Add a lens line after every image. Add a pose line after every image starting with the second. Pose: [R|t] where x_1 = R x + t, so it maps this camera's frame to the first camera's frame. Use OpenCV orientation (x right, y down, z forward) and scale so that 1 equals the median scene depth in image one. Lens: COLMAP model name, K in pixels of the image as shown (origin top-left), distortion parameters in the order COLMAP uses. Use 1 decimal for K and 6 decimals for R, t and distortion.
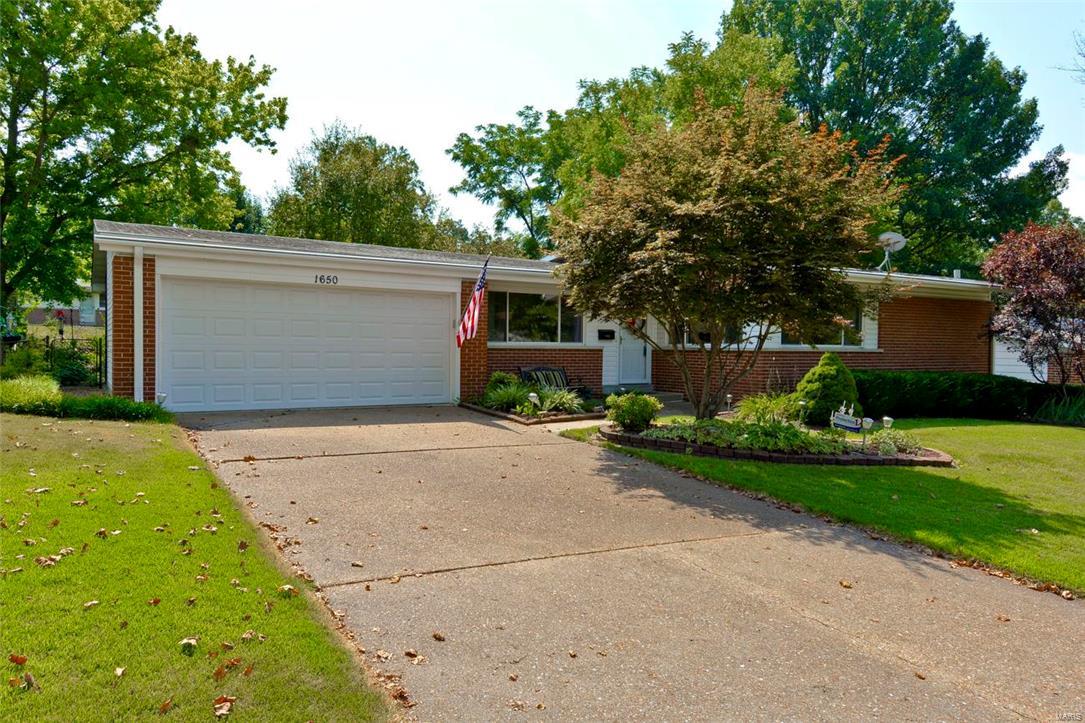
lens RADIAL K [[718.6, 0, 542.5], [0, 718.6, 361.5], [0, 0, 1]] dist [0.034665, 0.000534]
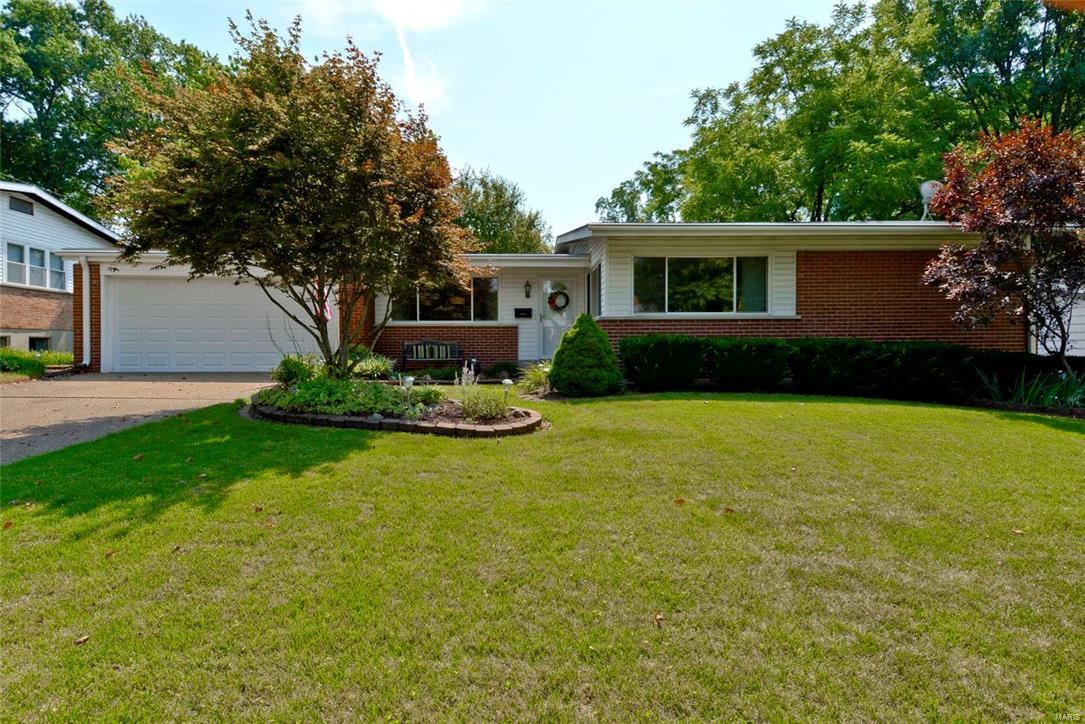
lens RADIAL K [[552.7, 0, 542.4], [0, 552.7, 372.6], [0, 0, 1]] dist [0.042945, -0.033073]
pose [[0.884873, 0.008145, -0.465762, 0.505352], [0.003182, 0.999718, 0.023527, 0.033059], [0.465822, -0.022301, 0.884597, 0.278887]]
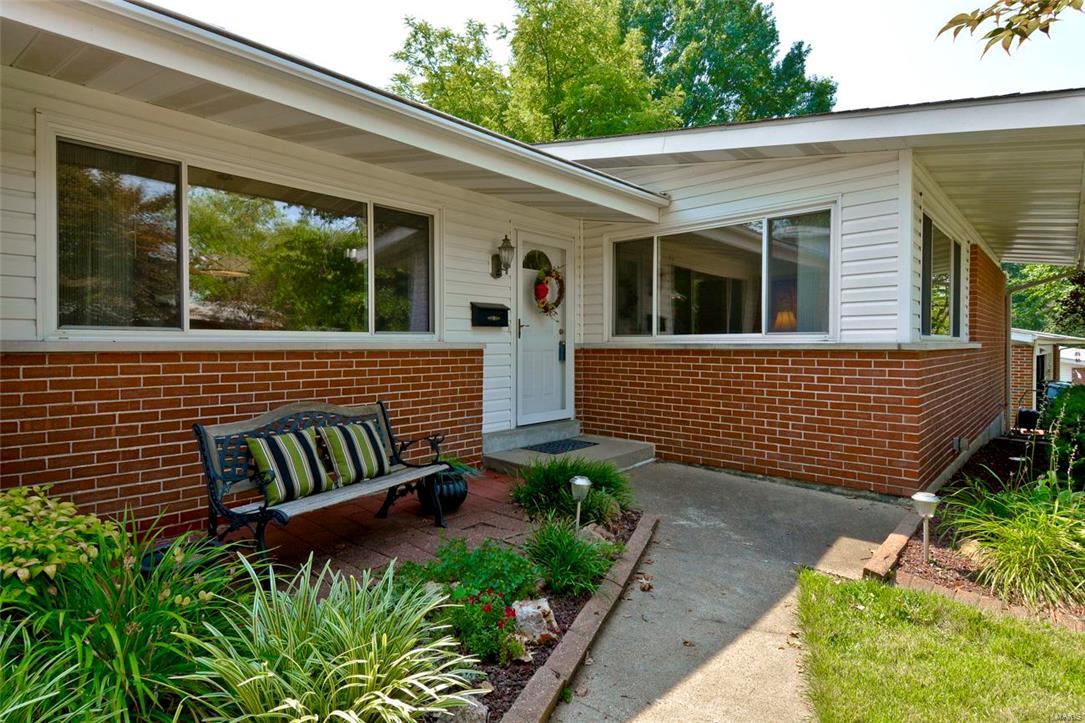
lens RADIAL K [[584.5, 0, 546.6], [0, 584.5, 350.5], [0, 0, 1]] dist [0.050336, -0.037415]
pose [[0.960075, -0.013316, 0.279424, 0.024433], [0.016673, 0.999815, -0.009639, -0.012615], [-0.279244, 0.013913, 0.960119, 0.662892]]
